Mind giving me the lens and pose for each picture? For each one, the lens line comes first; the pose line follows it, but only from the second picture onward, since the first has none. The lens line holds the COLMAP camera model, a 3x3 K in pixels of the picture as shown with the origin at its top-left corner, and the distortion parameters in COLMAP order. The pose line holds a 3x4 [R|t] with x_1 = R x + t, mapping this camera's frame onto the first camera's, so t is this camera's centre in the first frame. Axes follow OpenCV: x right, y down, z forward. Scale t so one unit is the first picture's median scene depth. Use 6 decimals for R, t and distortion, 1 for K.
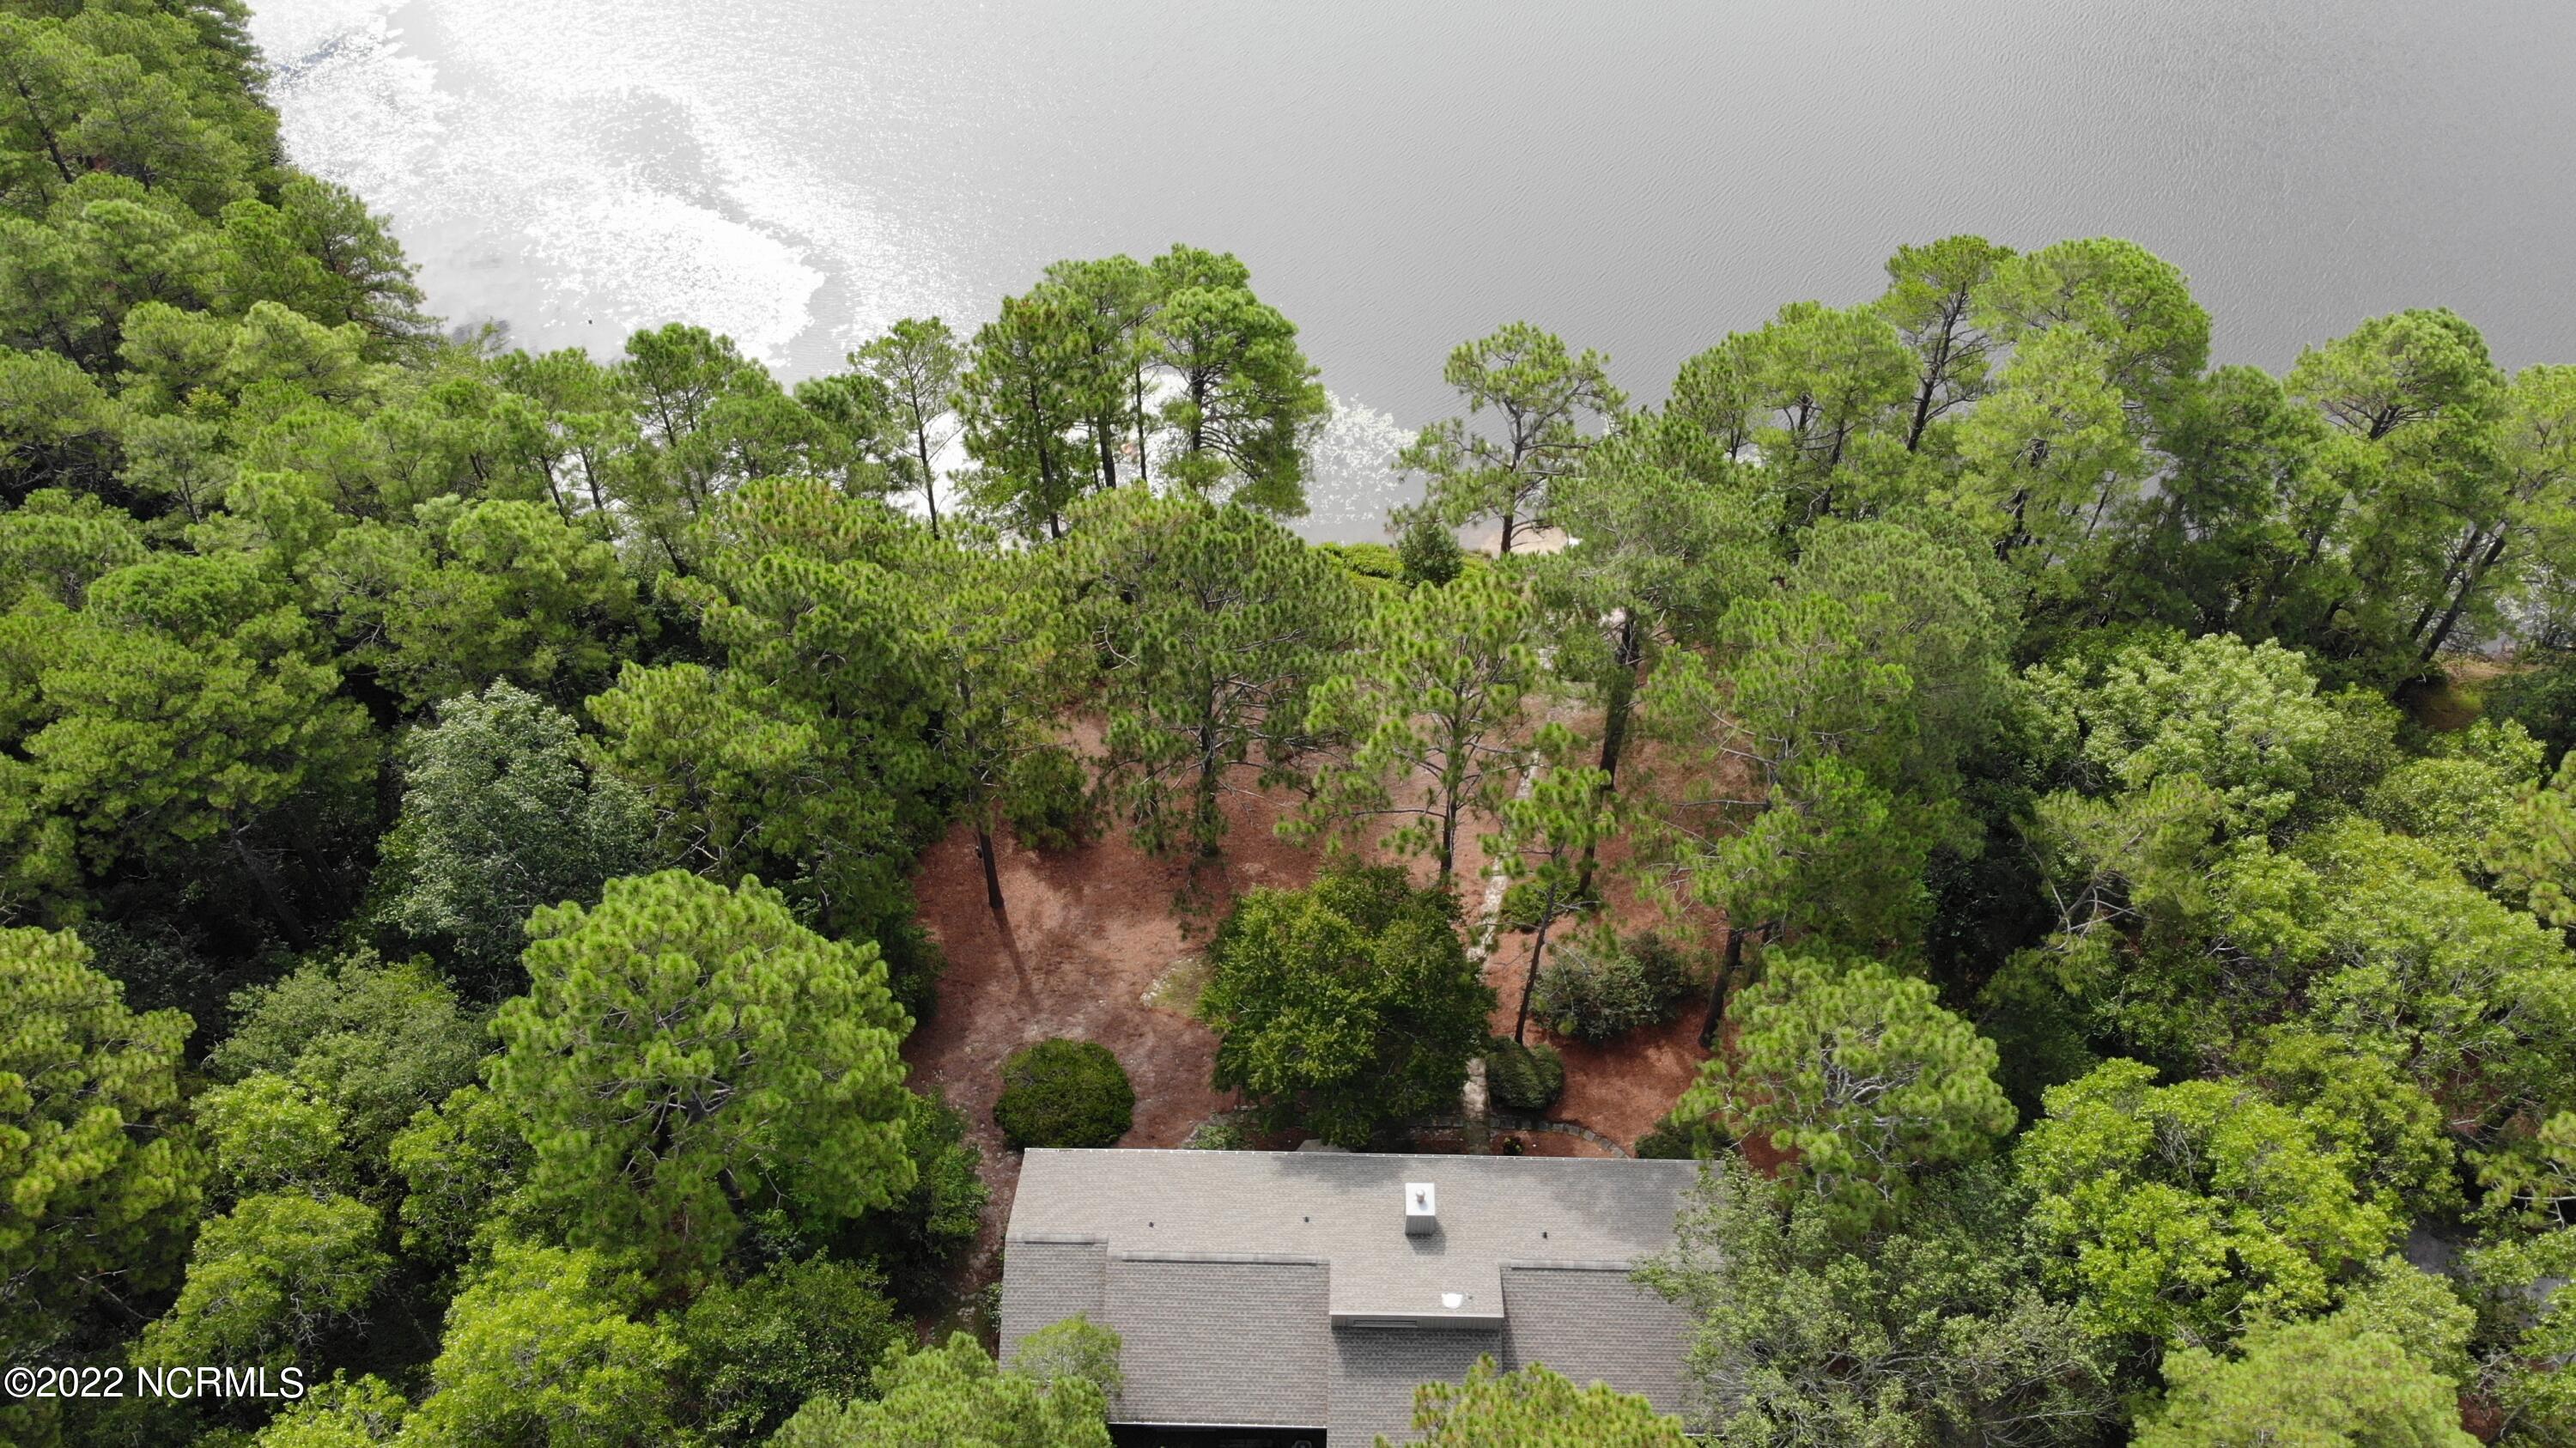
lens RADIAL K [[1942.1, 0, 1288.0], [0, 1942.1, 724.0], [0, 0, 1]] dist [-0.034886, 0.030637]
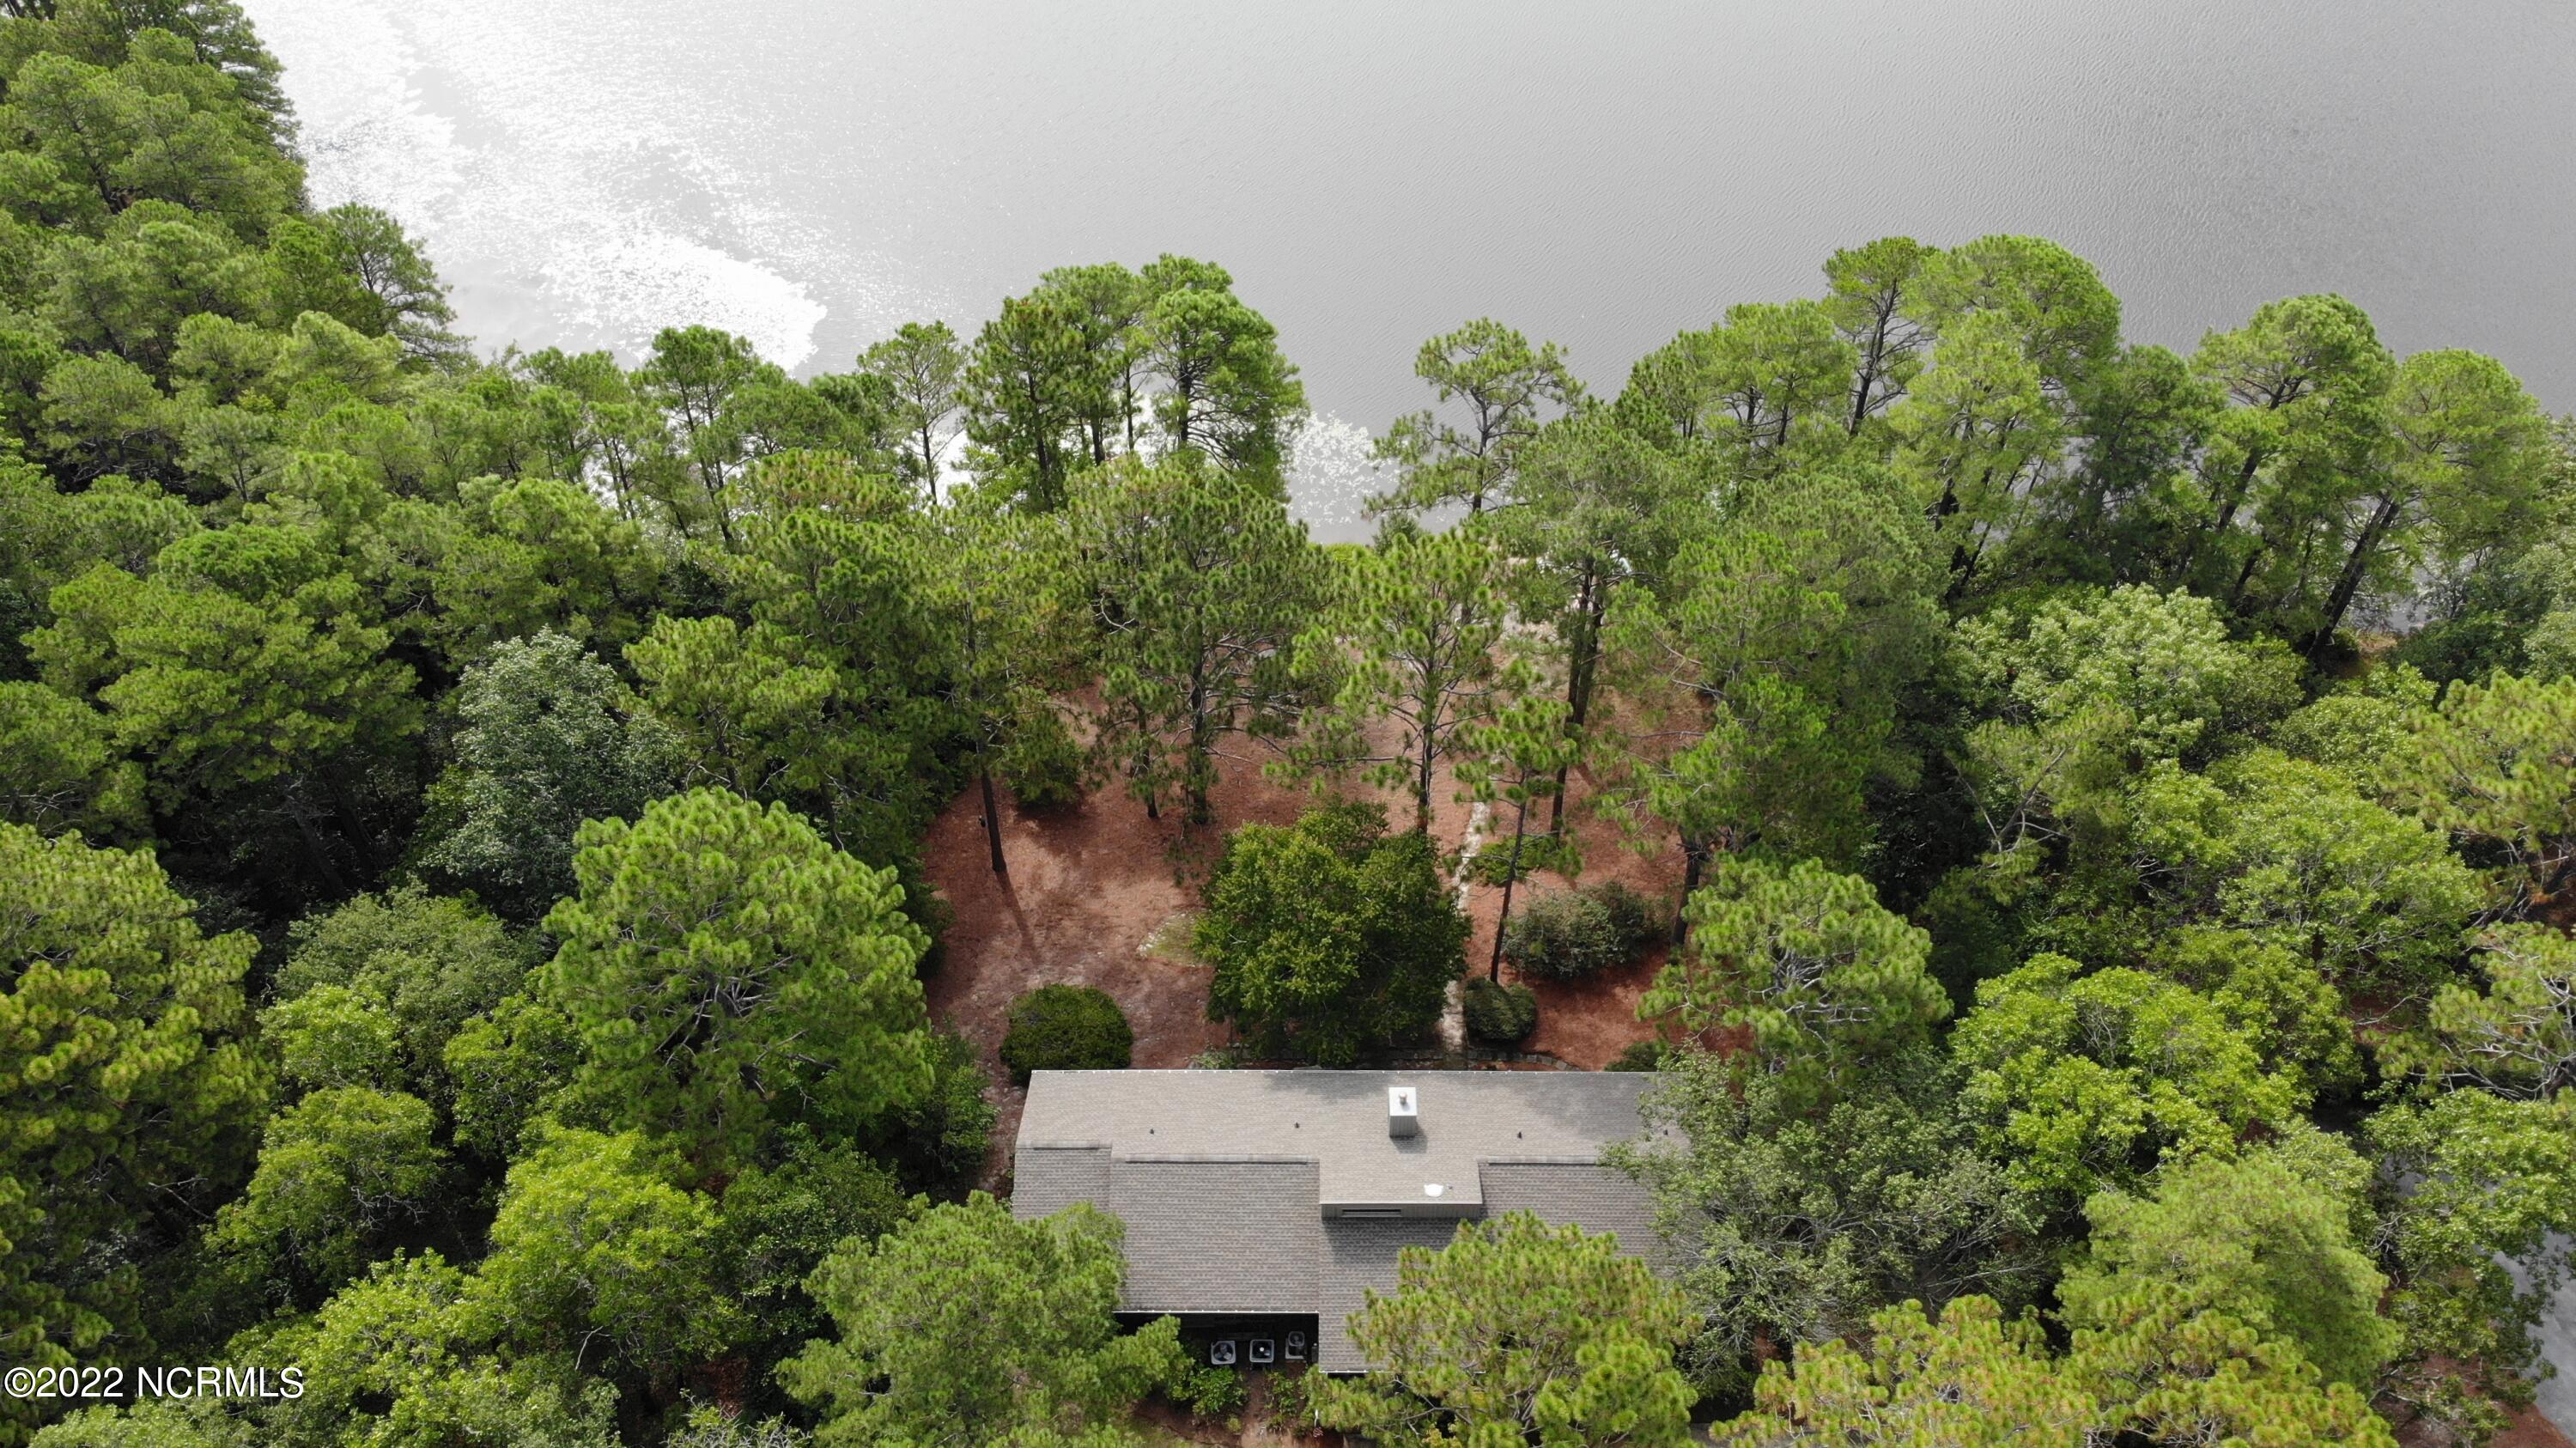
lens RADIAL K [[1942.1, 0, 1288.0], [0, 1942.1, 724.0], [0, 0, 1]] dist [-0.034886, 0.030637]
pose [[0.999876, -0.011013, 0.011245, -0.004810], [0.011544, 0.998767, -0.048293, 0.083542], [-0.010700, 0.048416, 0.998770, -0.077608]]
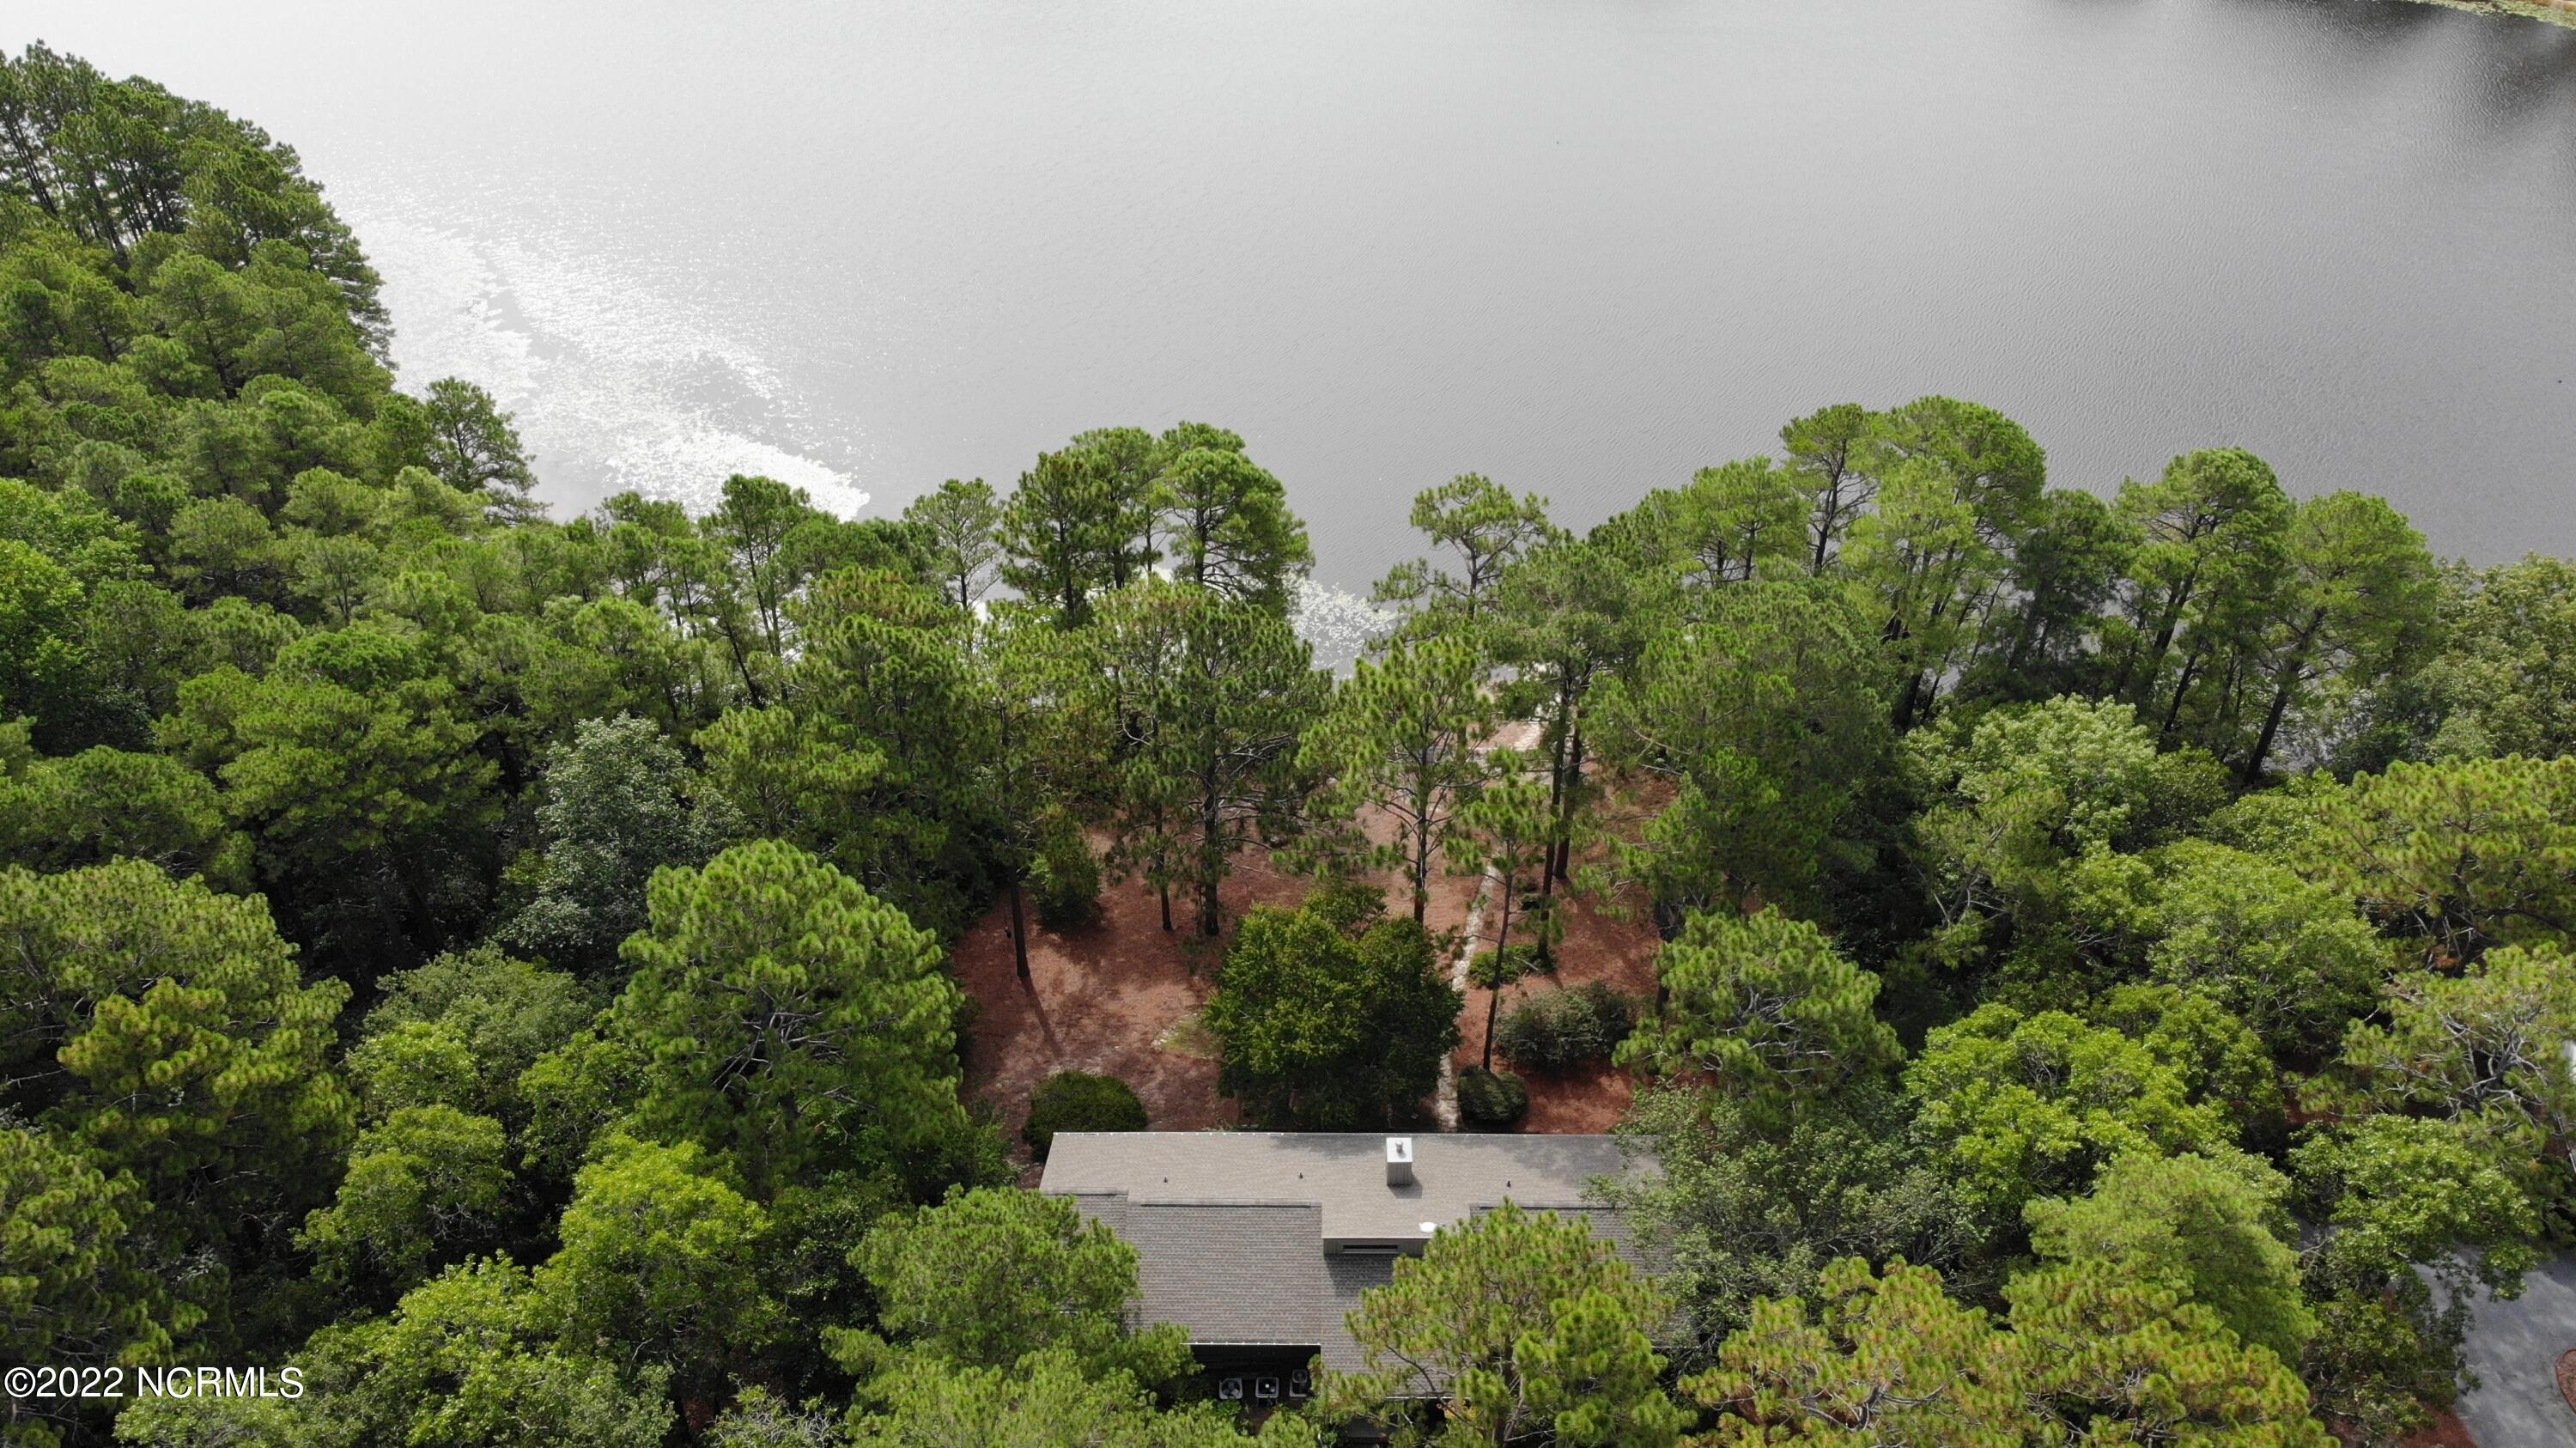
lens RADIAL K [[1942.1, 0, 1288.0], [0, 1942.1, 724.0], [0, 0, 1]] dist [-0.034886, 0.030637]
pose [[0.999945, -0.007134, 0.007626, -0.004694], [0.008428, 0.982501, -0.186069, 0.200536], [-0.006166, 0.186123, 0.982507, -0.171973]]
